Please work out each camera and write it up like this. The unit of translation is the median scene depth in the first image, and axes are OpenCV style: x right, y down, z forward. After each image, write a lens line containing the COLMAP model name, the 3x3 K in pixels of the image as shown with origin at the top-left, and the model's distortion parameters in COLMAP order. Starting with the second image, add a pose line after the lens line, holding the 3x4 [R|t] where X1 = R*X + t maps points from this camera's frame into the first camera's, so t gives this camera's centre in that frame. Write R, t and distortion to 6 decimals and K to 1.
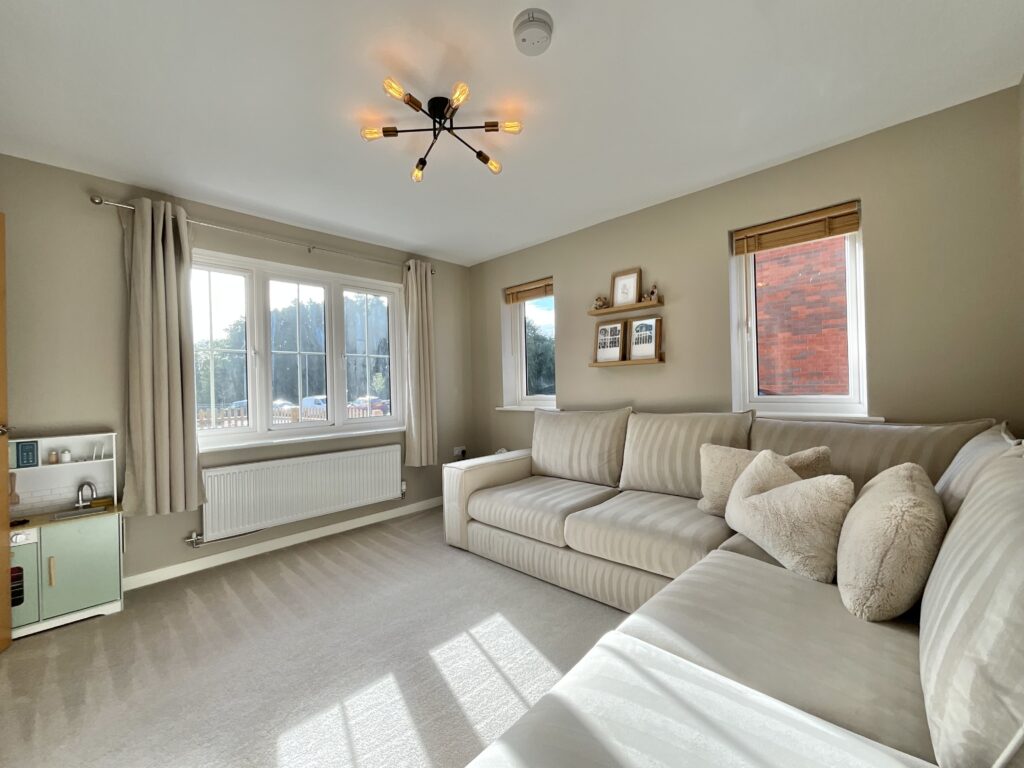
lens RADIAL K [[417.4, 0, 513.7], [0, 417.4, 384.4], [0, 0, 1]] dist [-0.001120, 0.000944]
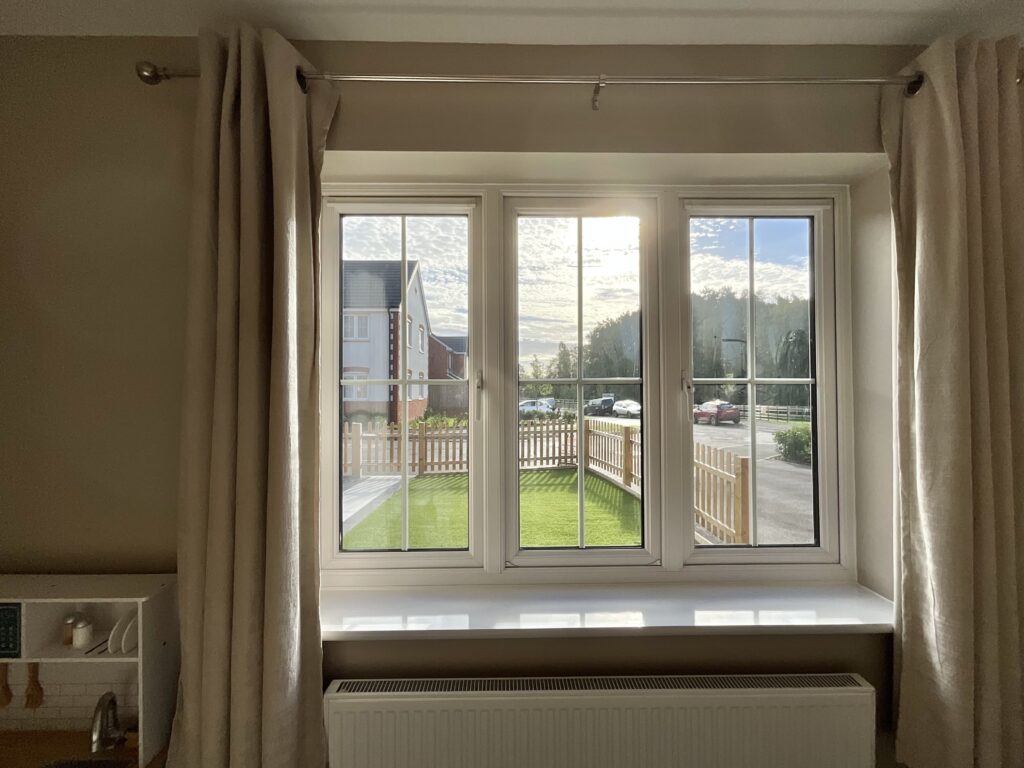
lens RADIAL K [[417.4, 0, 513.7], [0, 417.4, 384.4], [0, 0, 1]] dist [-0.001120, 0.000944]
pose [[0.707021, 0.010231, -0.707118, -0.243523], [-0.011536, 0.999929, 0.002933, -0.066090], [0.707098, 0.006084, 0.707089, 0.603107]]
